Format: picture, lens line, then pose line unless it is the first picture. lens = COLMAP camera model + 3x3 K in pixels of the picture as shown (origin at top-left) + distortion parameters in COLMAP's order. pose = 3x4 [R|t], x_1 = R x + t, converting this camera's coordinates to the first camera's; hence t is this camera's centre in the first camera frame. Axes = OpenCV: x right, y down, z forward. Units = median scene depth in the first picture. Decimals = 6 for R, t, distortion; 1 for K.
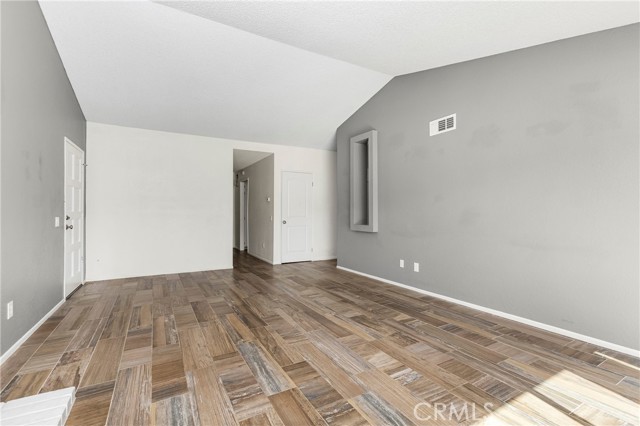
lens RADIAL K [[289.3, 0, 320.0], [0, 289.3, 213.0], [0, 0, 1]] dist [-0.005179, 0.000541]
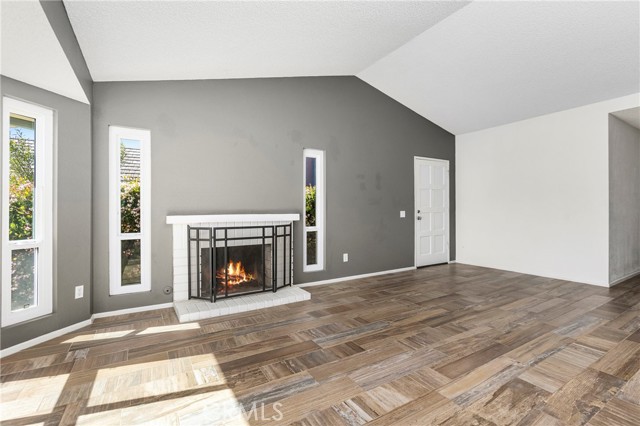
lens RADIAL K [[289.3, 0, 320.0], [0, 289.3, 213.0], [0, 0, 1]] dist [-0.005179, 0.000541]
pose [[0.031259, 0.007448, -0.999484, 0.783837], [0.014330, 0.999866, 0.007899, 0.002933], [0.999409, -0.014570, 0.031148, 0.642918]]
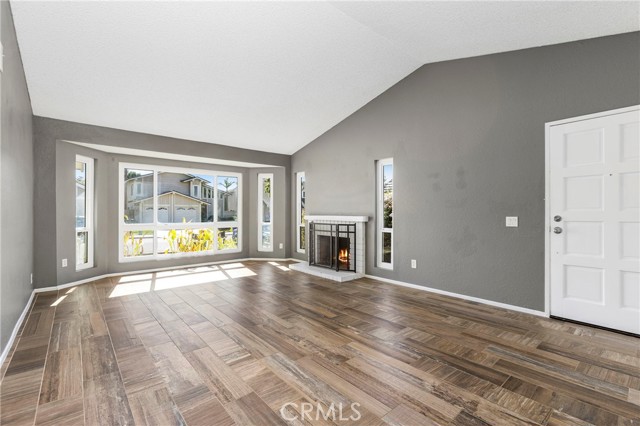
lens RADIAL K [[285.8, 0, 329.4], [0, 285.8, 212.4], [0, 0, 1]] dist [-0.002530, -0.000025]
pose [[-0.973987, -0.003772, -0.226572, -0.090074], [-0.002705, 0.999984, -0.005020, 0.002539], [0.226587, -0.004277, -0.973982, 2.290054]]
